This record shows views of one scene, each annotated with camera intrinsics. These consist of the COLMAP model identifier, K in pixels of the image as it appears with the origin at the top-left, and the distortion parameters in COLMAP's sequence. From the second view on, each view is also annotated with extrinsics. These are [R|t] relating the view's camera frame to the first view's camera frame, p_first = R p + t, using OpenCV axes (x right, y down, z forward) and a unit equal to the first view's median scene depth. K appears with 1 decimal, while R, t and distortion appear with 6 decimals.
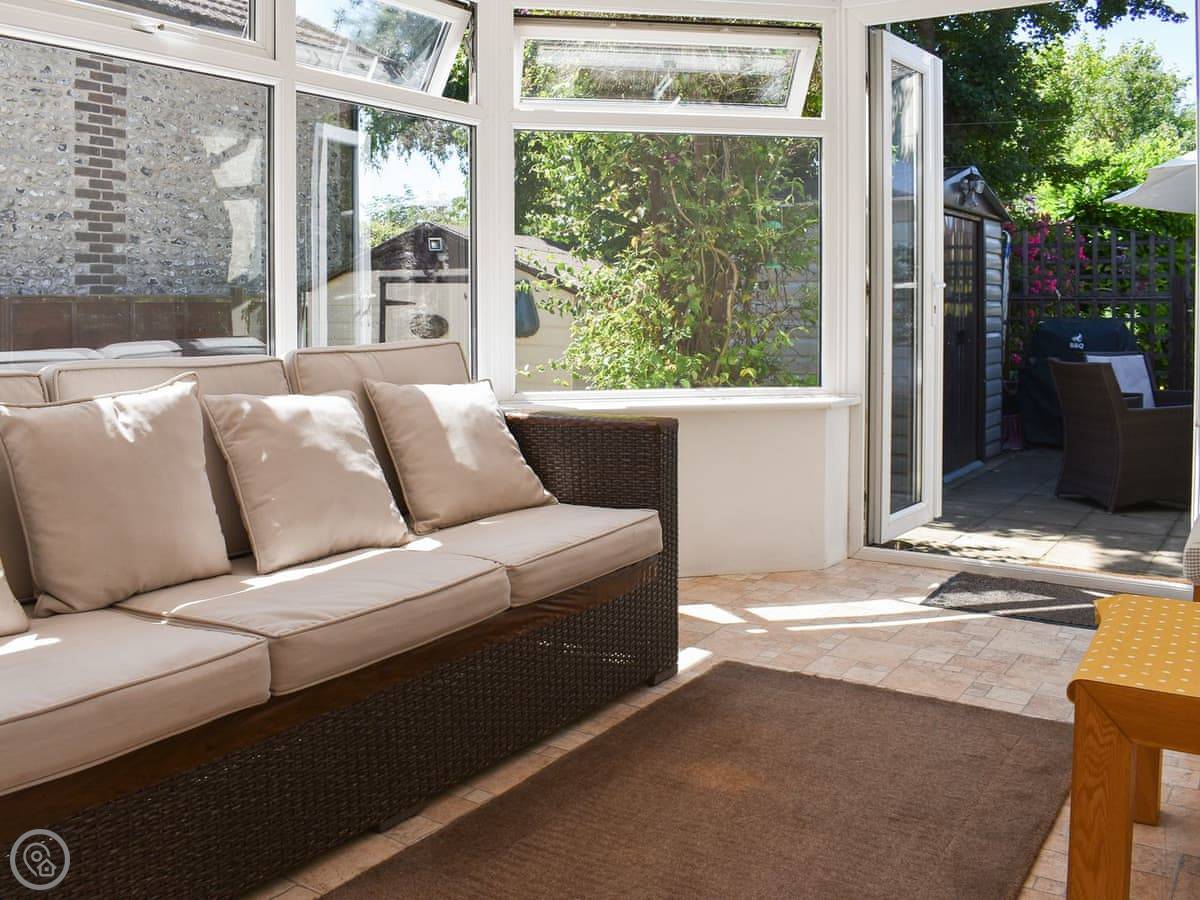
lens RADIAL K [[1072.2, 0, 600.0], [0, 1072.2, 450.0], [0, 0, 1]] dist [0.000085, 0.000610]
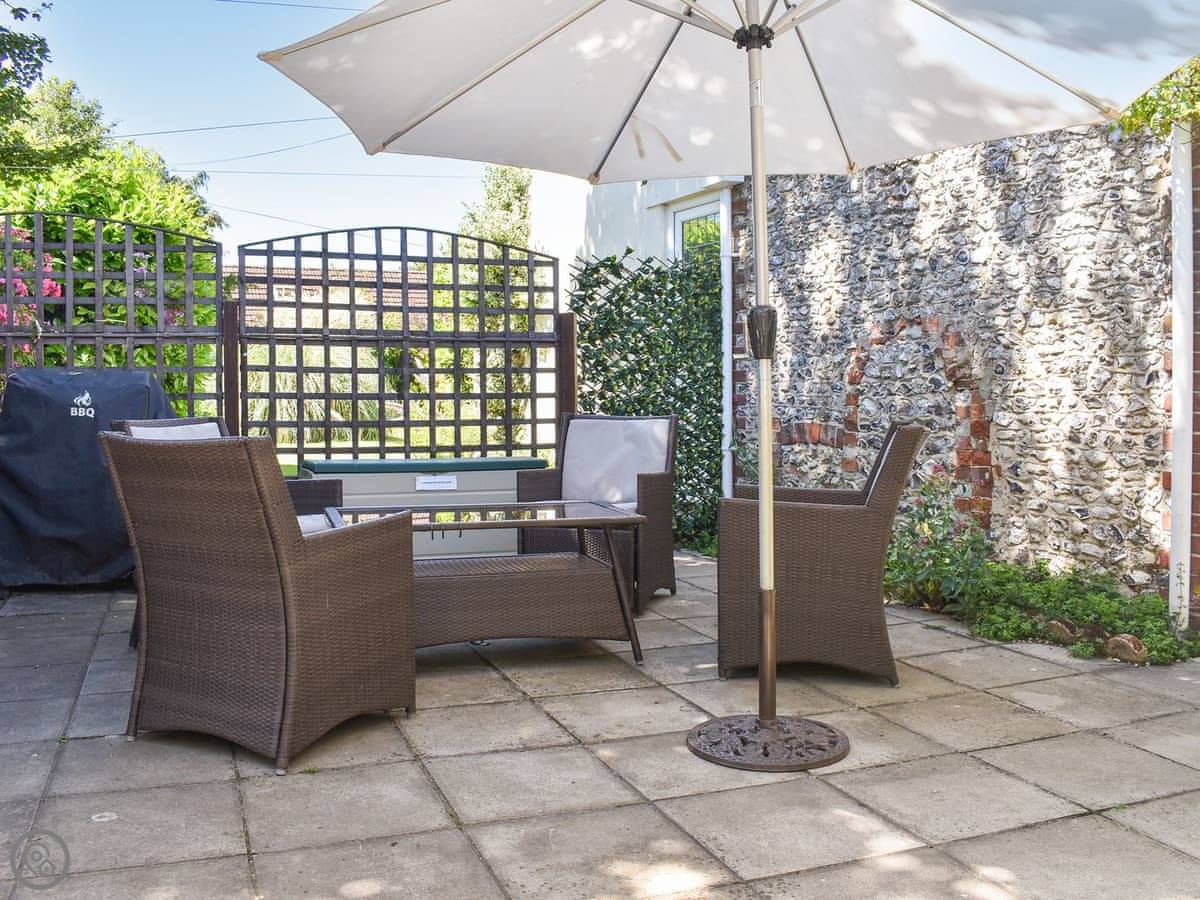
lens RADIAL K [[1072.2, 0, 600.0], [0, 1072.2, 450.0], [0, 0, 1]] dist [0.000085, 0.000610]
pose [[0.599440, -0.048725, 0.798935, 0.143281], [0.107798, 0.993966, -0.020262, -0.034075], [-0.793127, 0.098269, 0.601076, 0.423202]]
